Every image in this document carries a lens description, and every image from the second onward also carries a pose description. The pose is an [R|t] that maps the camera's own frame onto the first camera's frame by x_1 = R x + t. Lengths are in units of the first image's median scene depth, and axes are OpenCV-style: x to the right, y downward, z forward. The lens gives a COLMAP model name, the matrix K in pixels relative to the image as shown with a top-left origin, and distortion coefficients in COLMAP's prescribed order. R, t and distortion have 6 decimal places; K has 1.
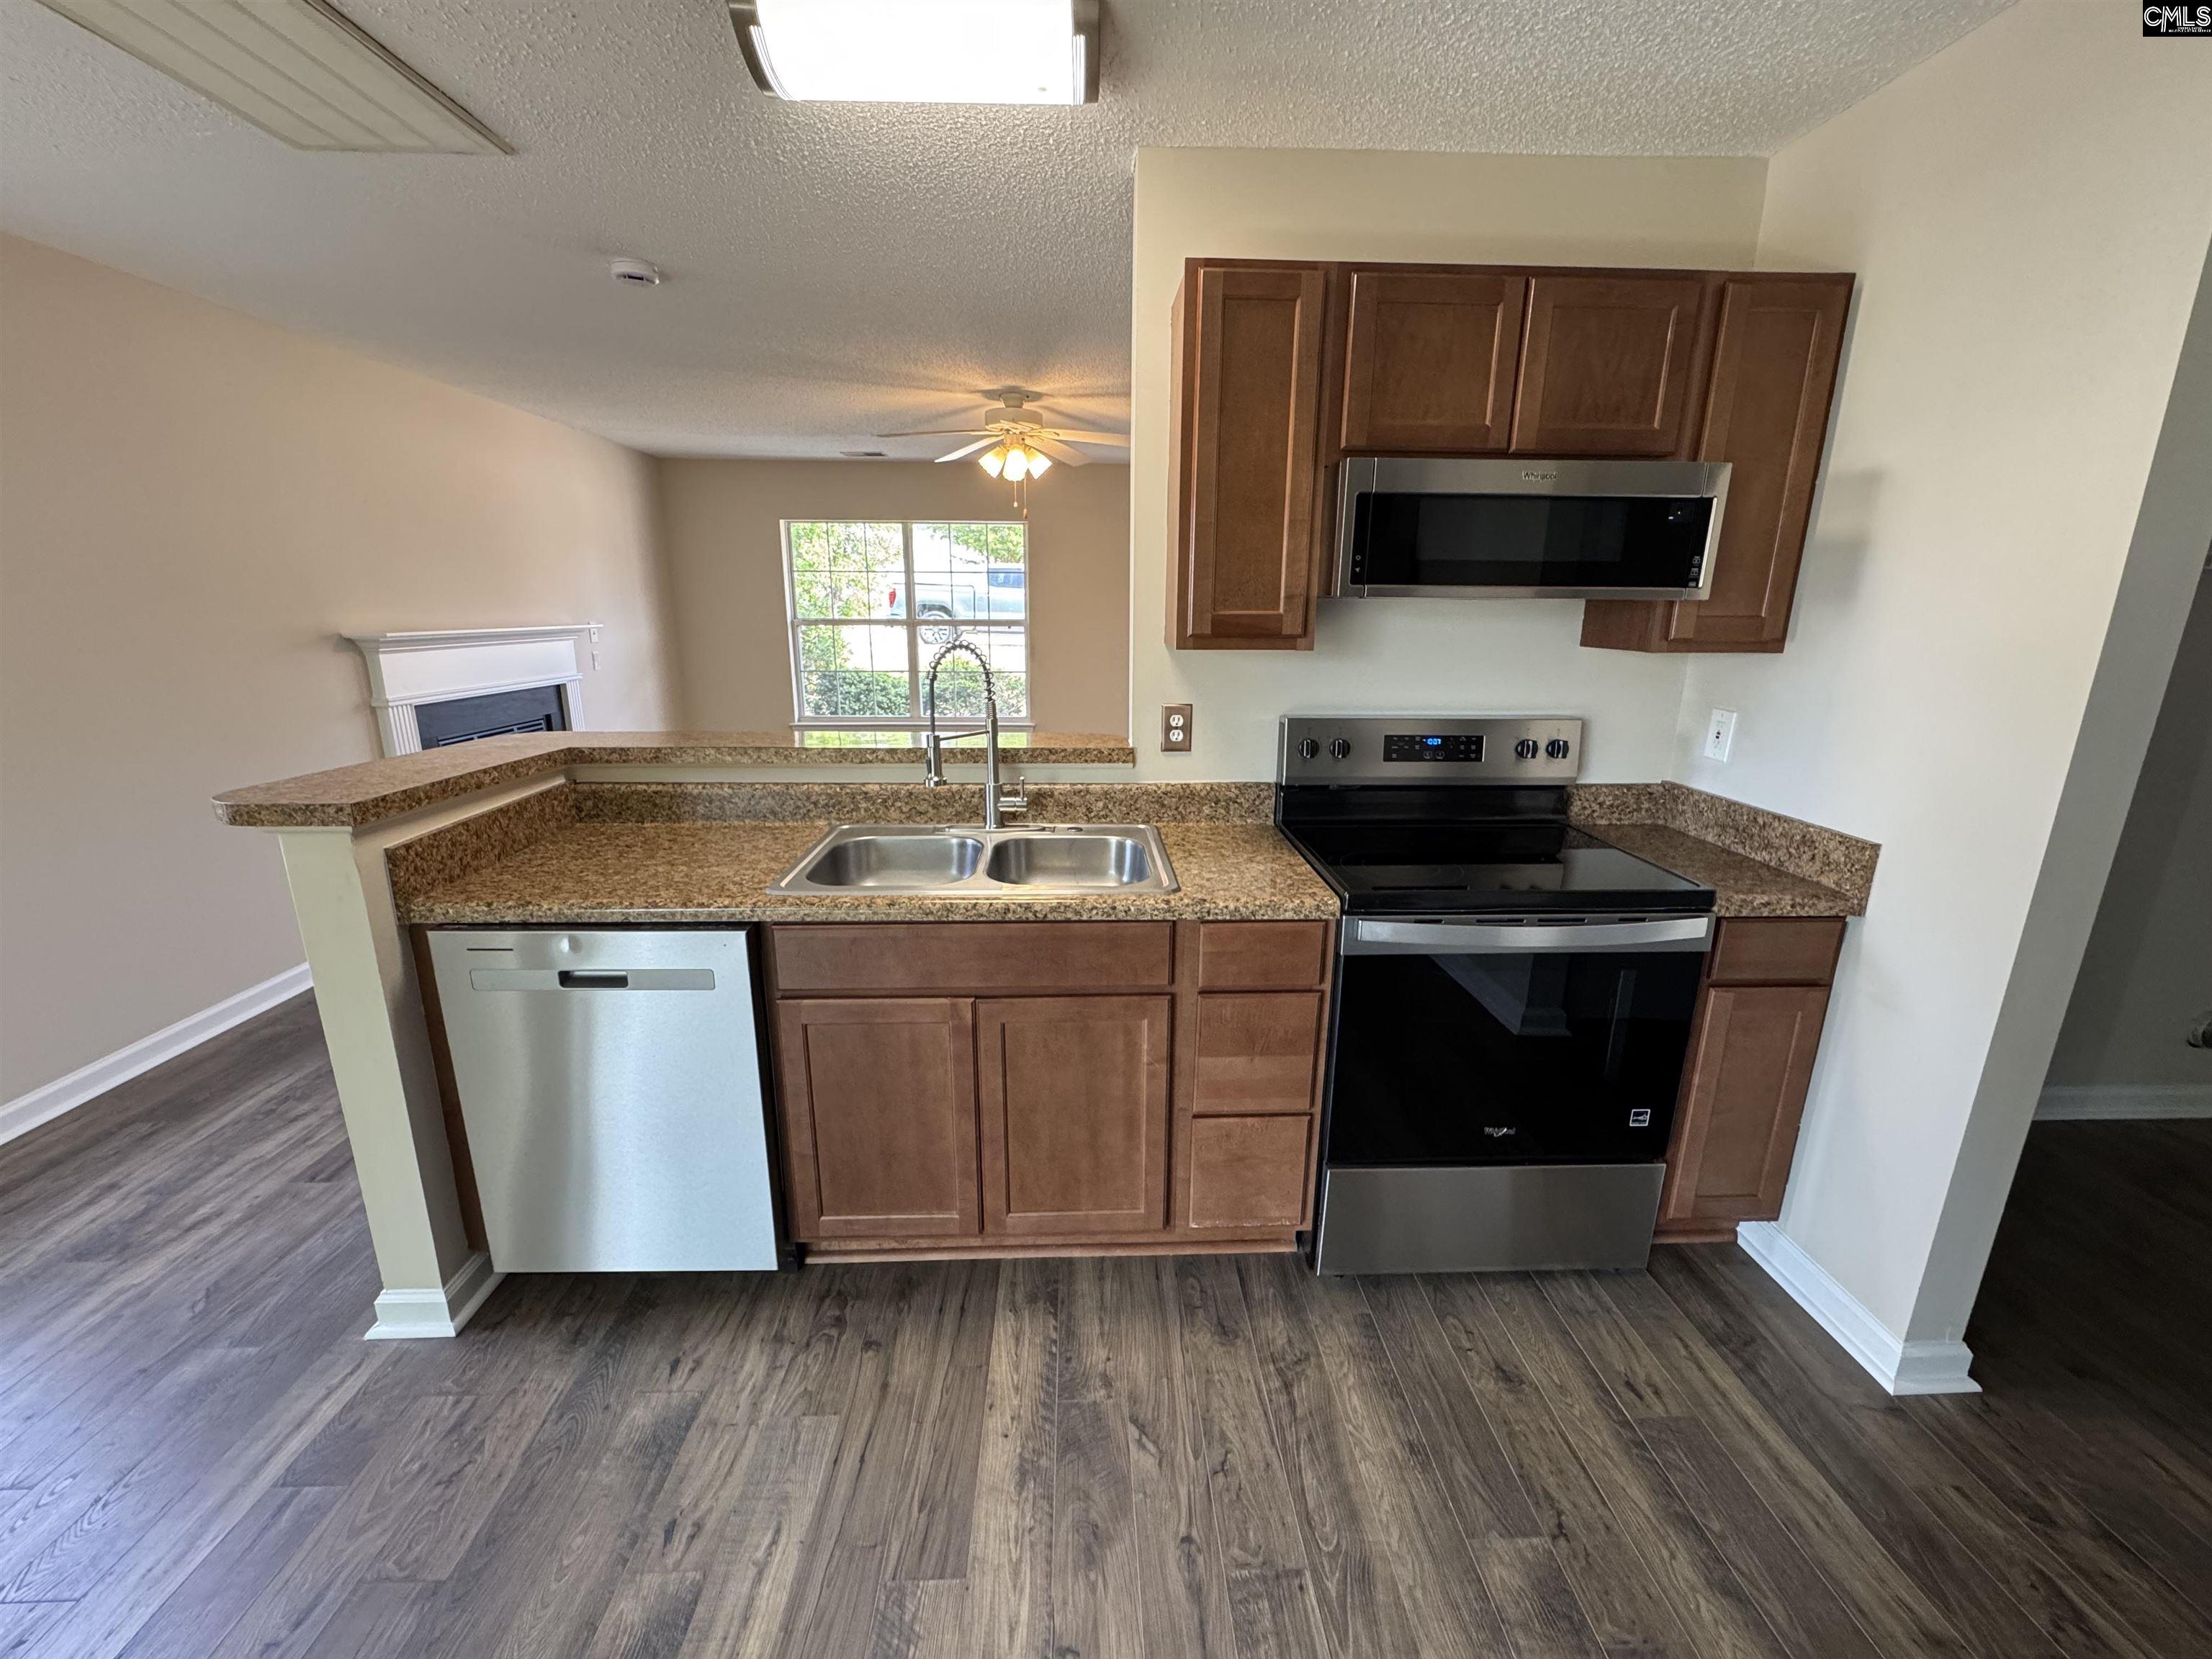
lens RADIAL K [[882.1, 0, 1112.0], [0, 882.1, 817.1], [0, 0, 1]] dist [0.000083, 0.000254]
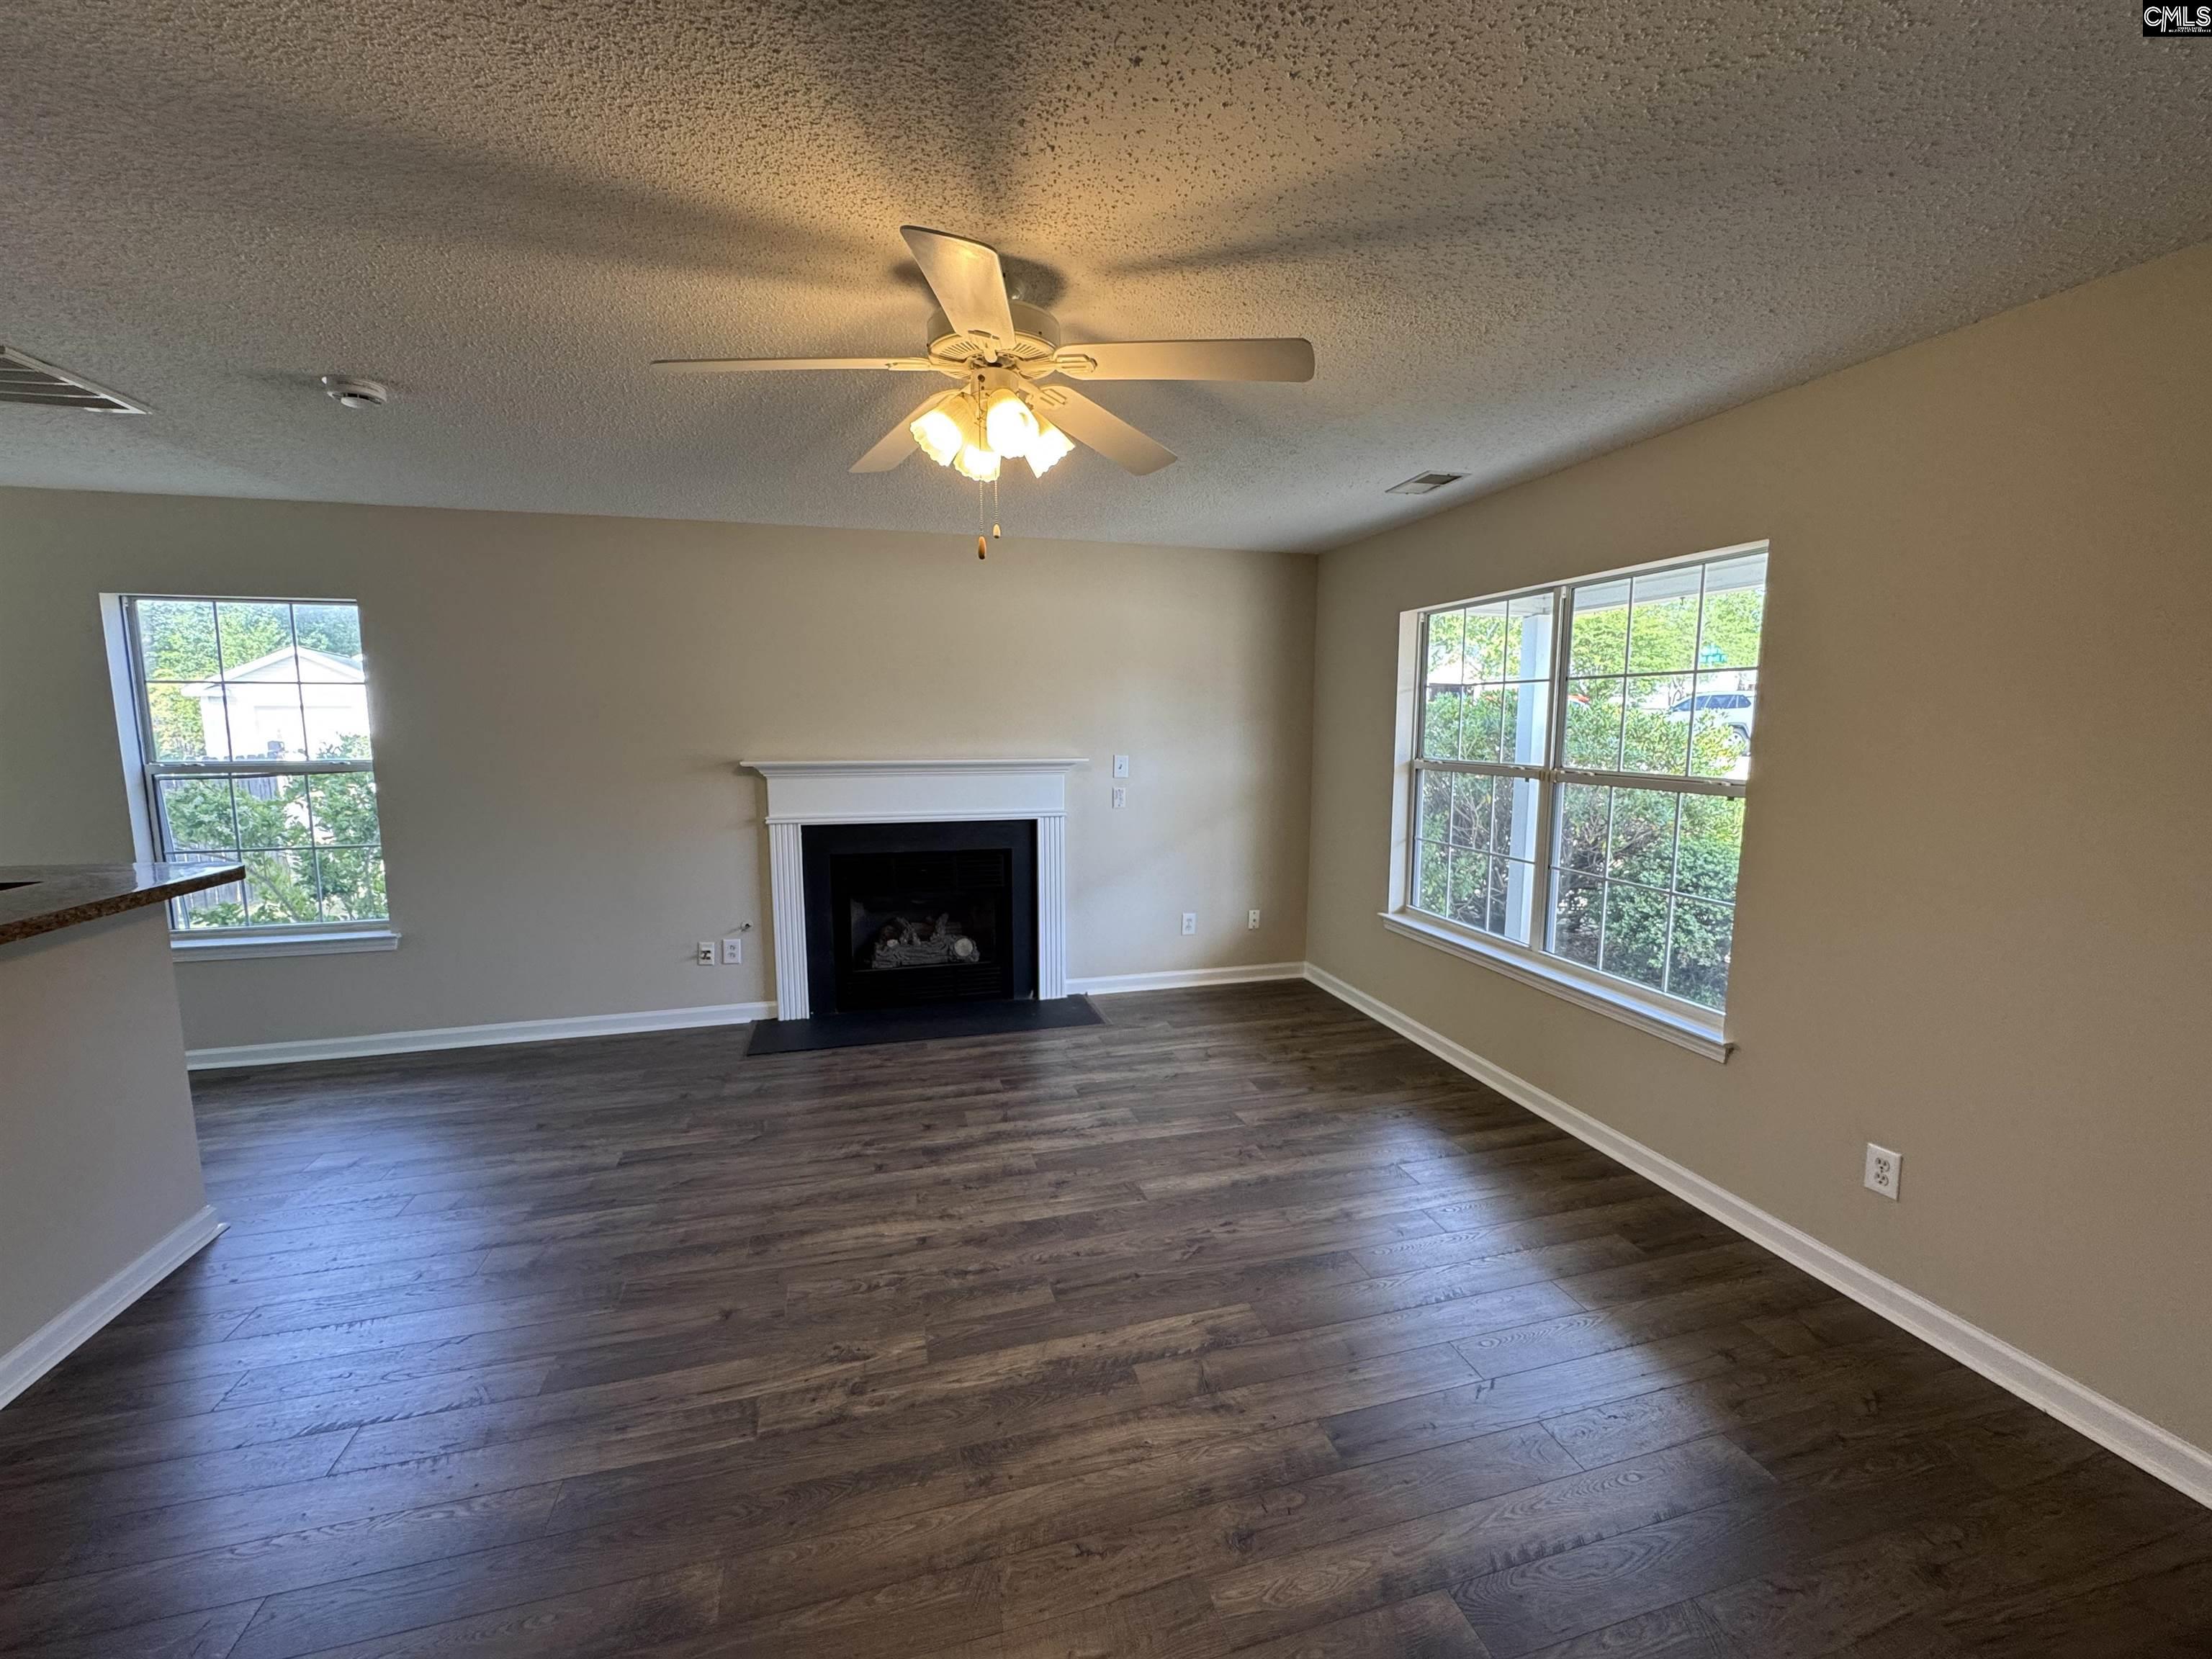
lens RADIAL K [[882.1, 0, 1103.9], [0, 882.1, 824.2], [0, 0, 1]] dist [0.000083, 0.000254]
pose [[0.223168, 0.111455, -0.968387, 0.407094], [-0.225656, 0.972363, 0.059910, -0.295083], [0.948301, 0.205153, 0.242151, 1.134733]]
